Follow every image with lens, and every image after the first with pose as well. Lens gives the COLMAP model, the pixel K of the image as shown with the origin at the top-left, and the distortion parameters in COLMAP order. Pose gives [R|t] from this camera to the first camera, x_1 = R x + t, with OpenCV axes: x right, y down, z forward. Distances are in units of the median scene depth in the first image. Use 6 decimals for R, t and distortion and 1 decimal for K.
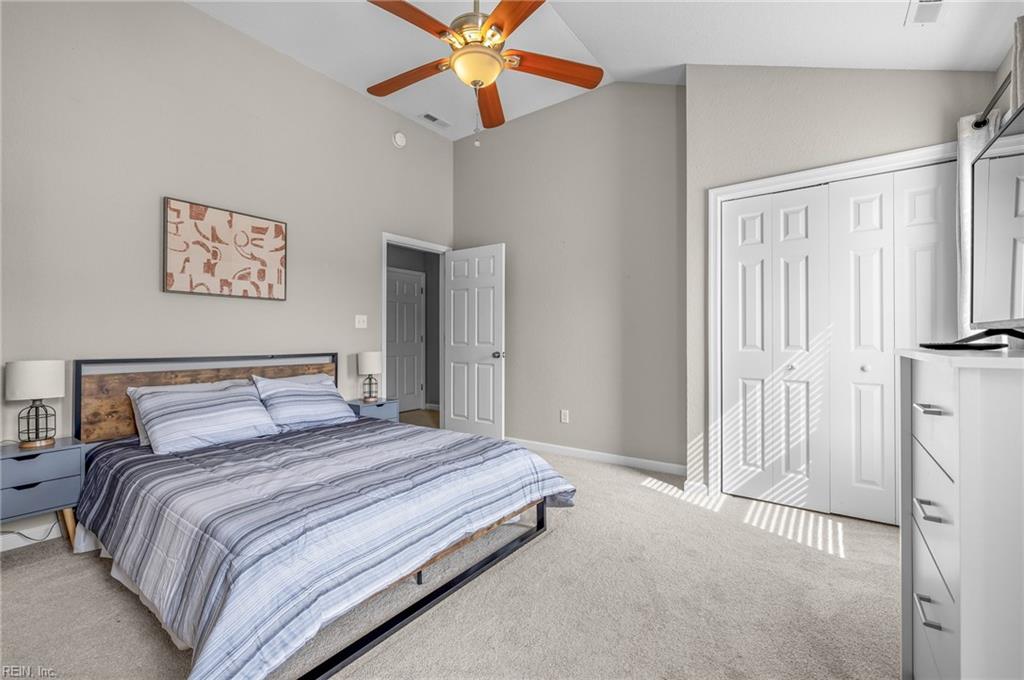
lens RADIAL K [[436.4, 0, 516.5], [0, 436.4, 335.0], [0, 0, 1]] dist [0.001913, 0.000582]
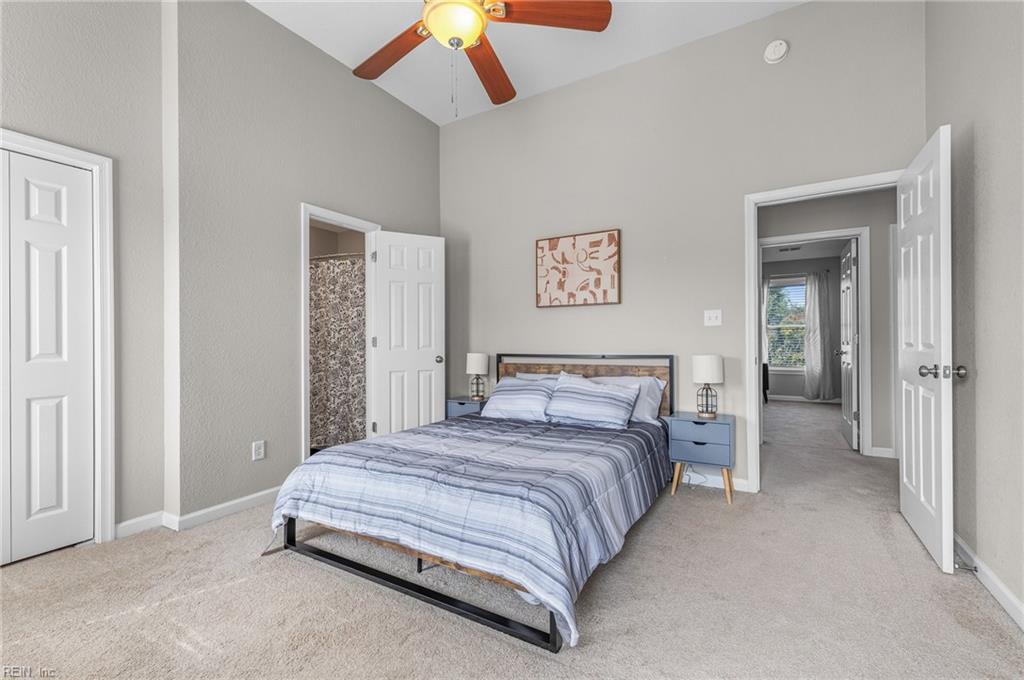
lens RADIAL K [[436.4, 0, 517.3], [0, 436.4, 346.9], [0, 0, 1]] dist [0.001913, 0.000582]
pose [[0.088182, 0.013112, -0.996018, 0.543138], [0.018997, 0.999709, 0.014843, 0.005535], [0.995923, -0.020230, 0.087907, 0.730571]]
